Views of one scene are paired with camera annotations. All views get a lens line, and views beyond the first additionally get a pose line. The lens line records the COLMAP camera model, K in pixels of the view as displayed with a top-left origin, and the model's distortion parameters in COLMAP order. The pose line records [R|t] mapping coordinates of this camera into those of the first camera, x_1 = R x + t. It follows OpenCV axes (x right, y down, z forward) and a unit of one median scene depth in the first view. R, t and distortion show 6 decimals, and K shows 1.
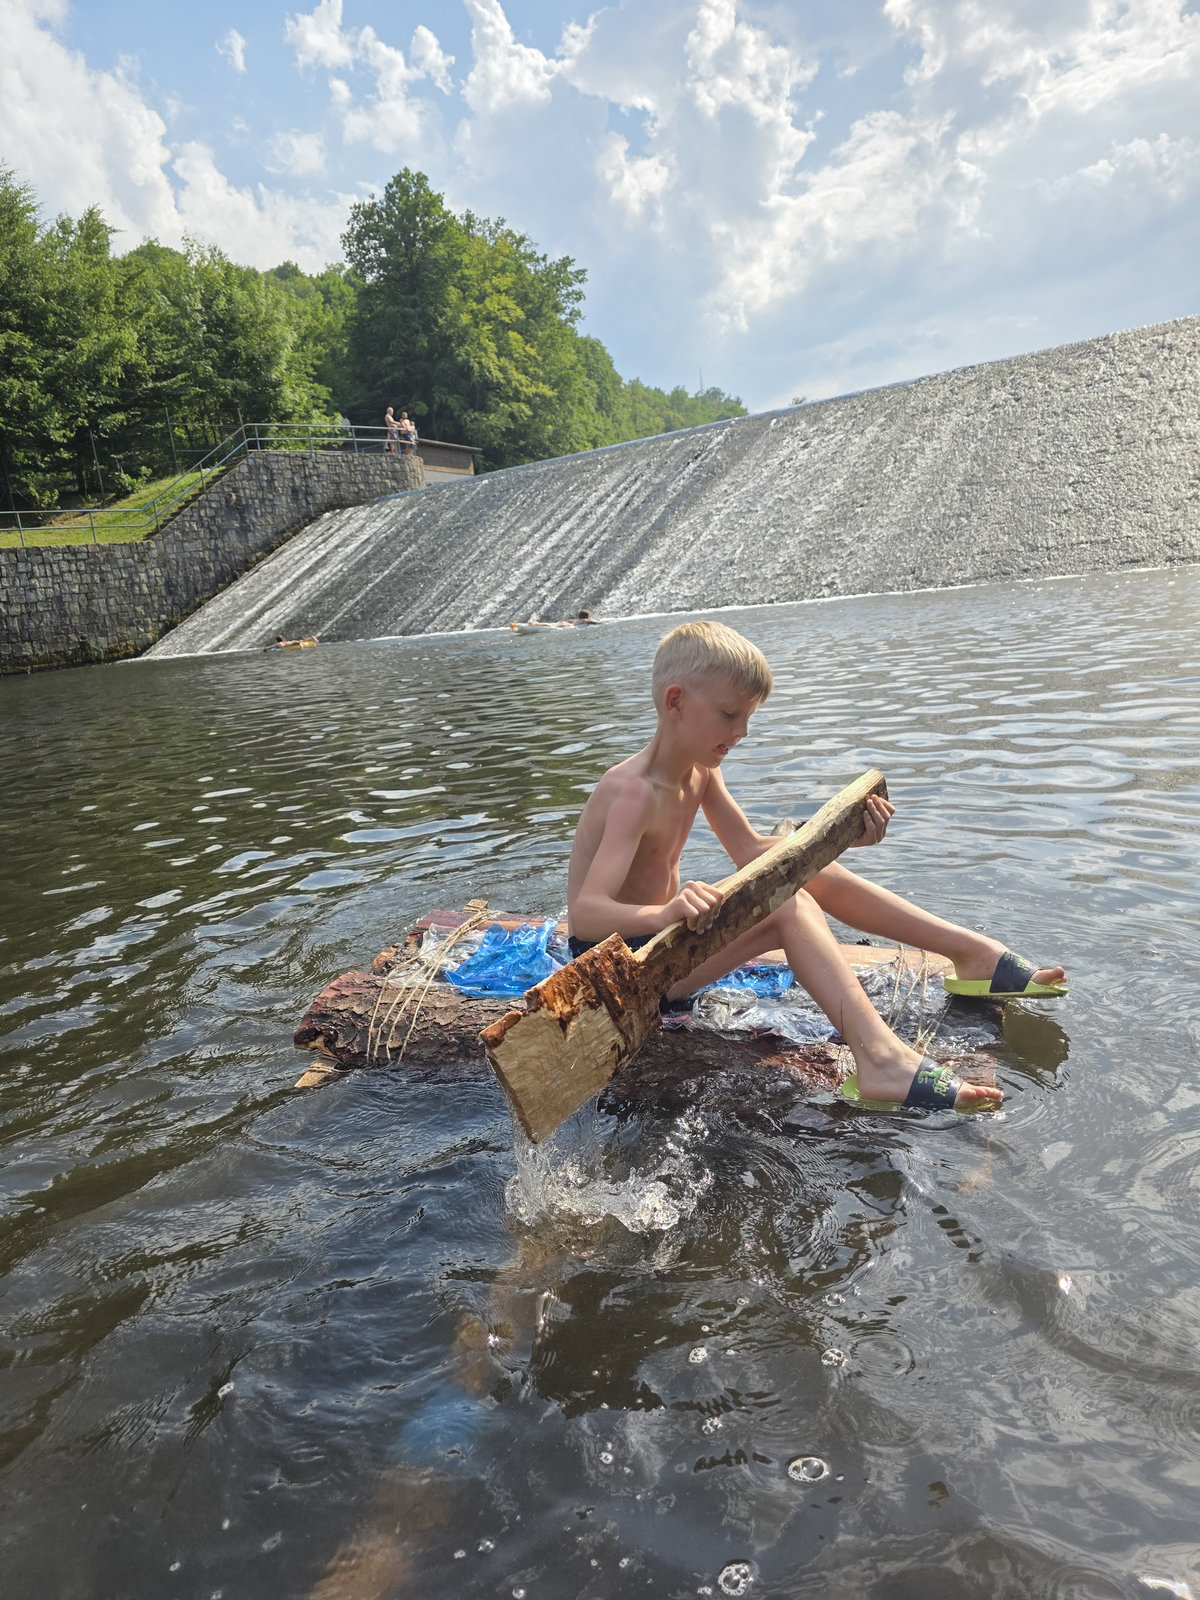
lens RADIAL K [[1071.2, 0, 604.9], [0, 1071.2, 810.3], [0, 0, 1]] dist [0.047967, -0.044972]
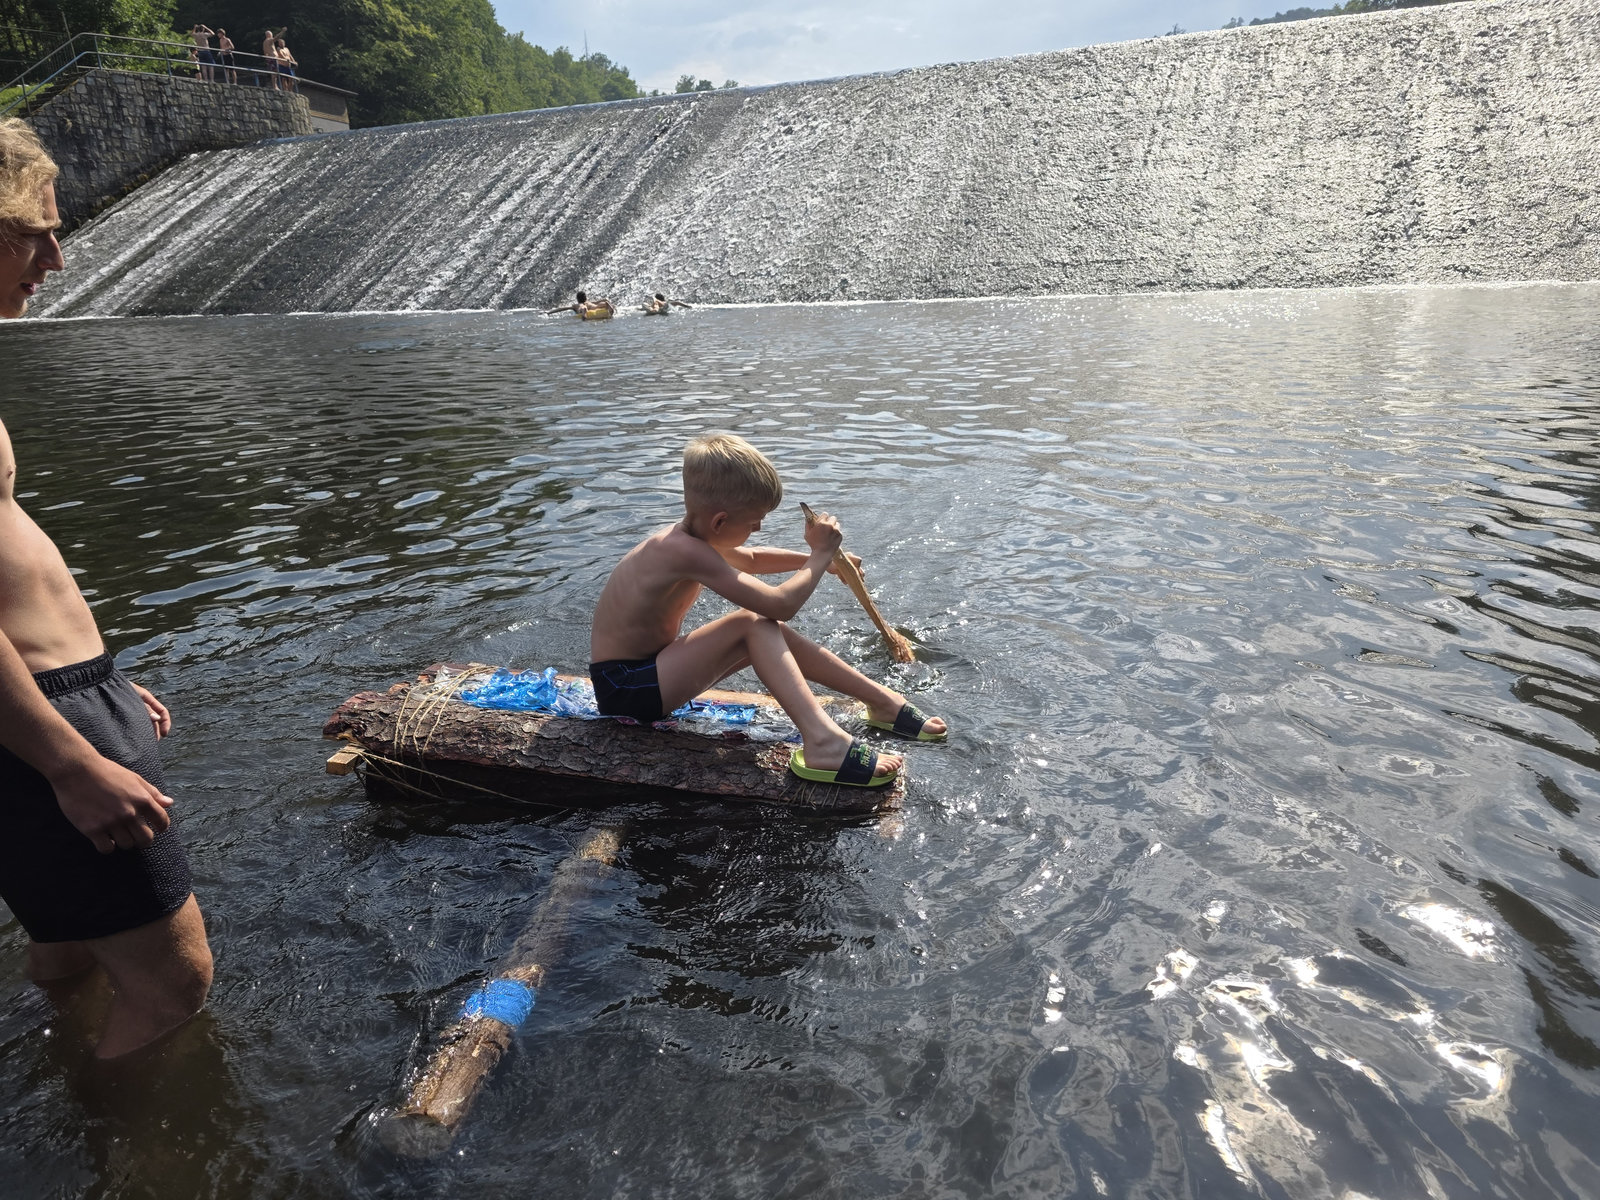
lens RADIAL K [[1071.2, 0, 793.8], [0, 1071.2, 593.8], [0, 0, 1]] dist [0.047967, -0.044972]
pose [[0.961609, -0.018775, 0.273781, -0.052398], [-0.004836, 0.996343, 0.085310, -0.010920], [-0.274382, -0.083359, 0.958001, 0.042815]]
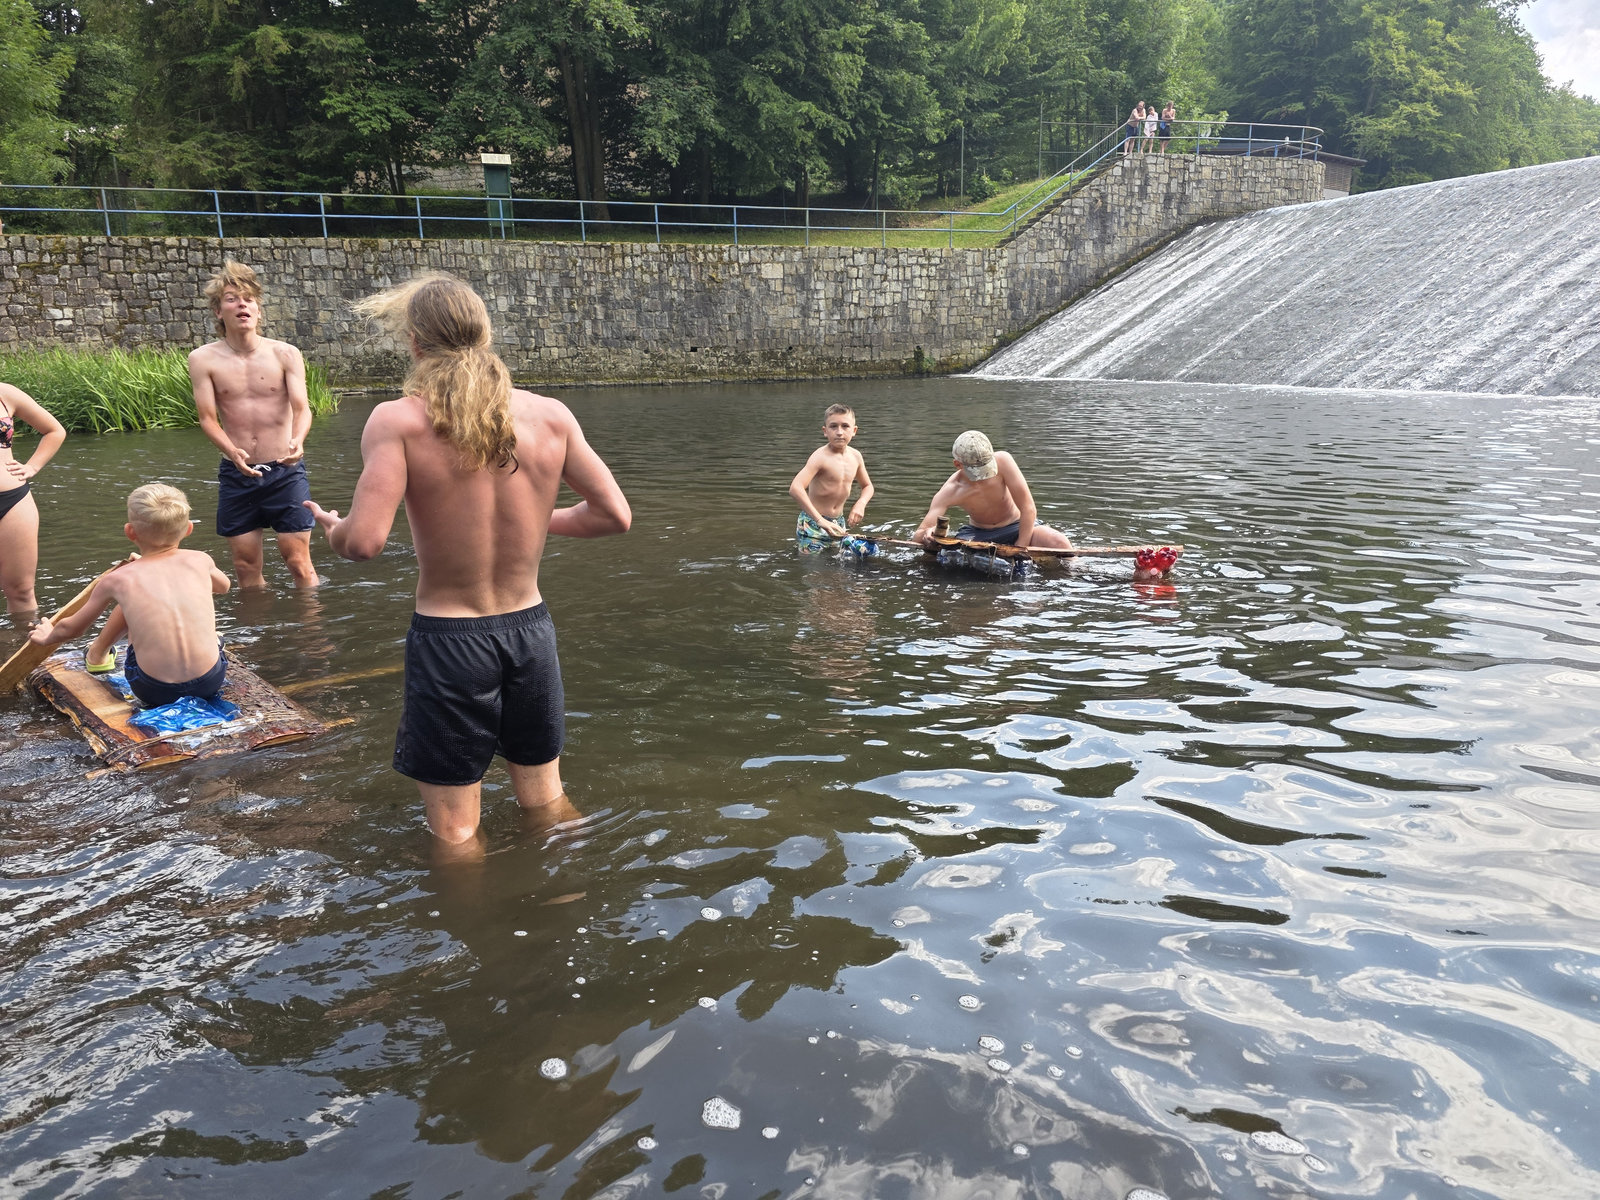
lens RADIAL K [[1073.5, 0, 801.9], [0, 1073.5, 581.3], [0, 0, 1]] dist [0.054011, -0.052079]
pose [[0.862495, 0.200842, -0.464504, -0.082442], [-0.180396, 0.979596, 0.088594, -0.021073], [0.472820, 0.007383, 0.881128, 0.105912]]
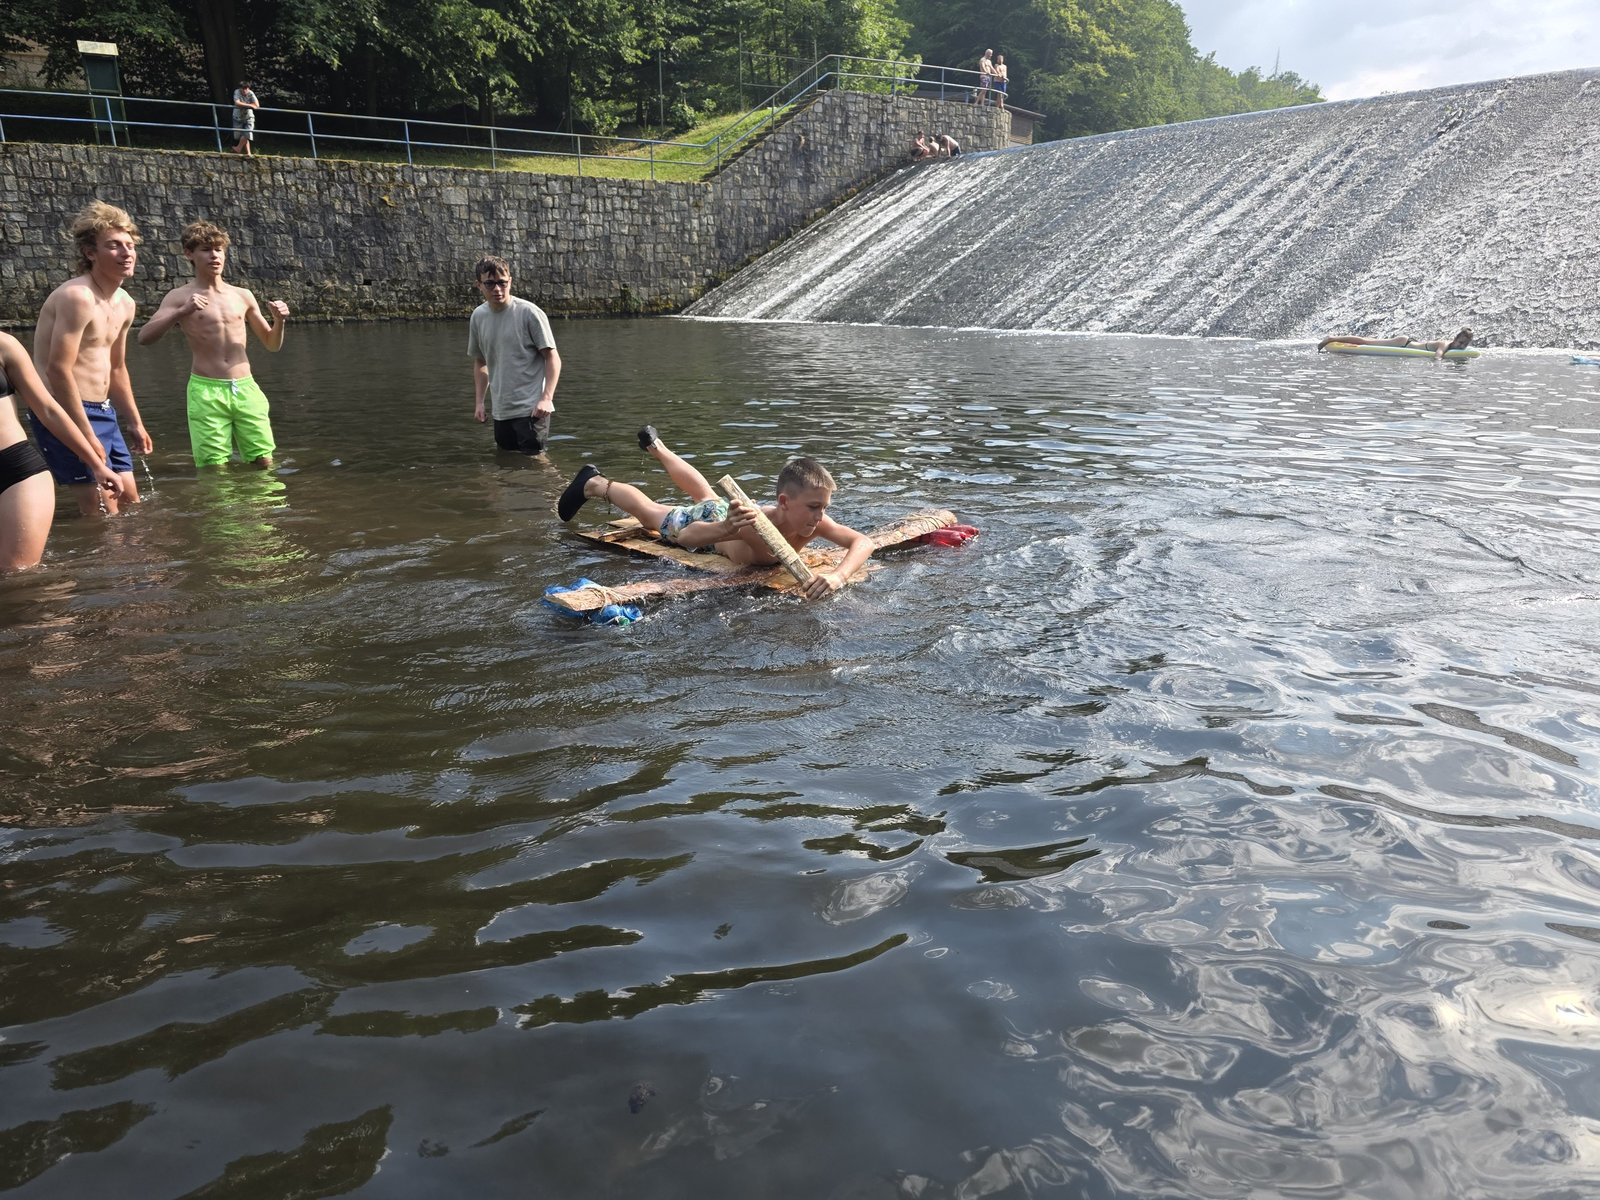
lens RADIAL K [[1083.5, 0, 802.2], [0, 1083.5, 584.1], [0, 0, 1]] dist [0.054063, -0.054228]
pose [[0.958465, 0.174253, -0.225789, -0.086527], [-0.156382, 0.983128, 0.094892, -0.022514], [0.238515, -0.055641, 0.969544, 0.131491]]
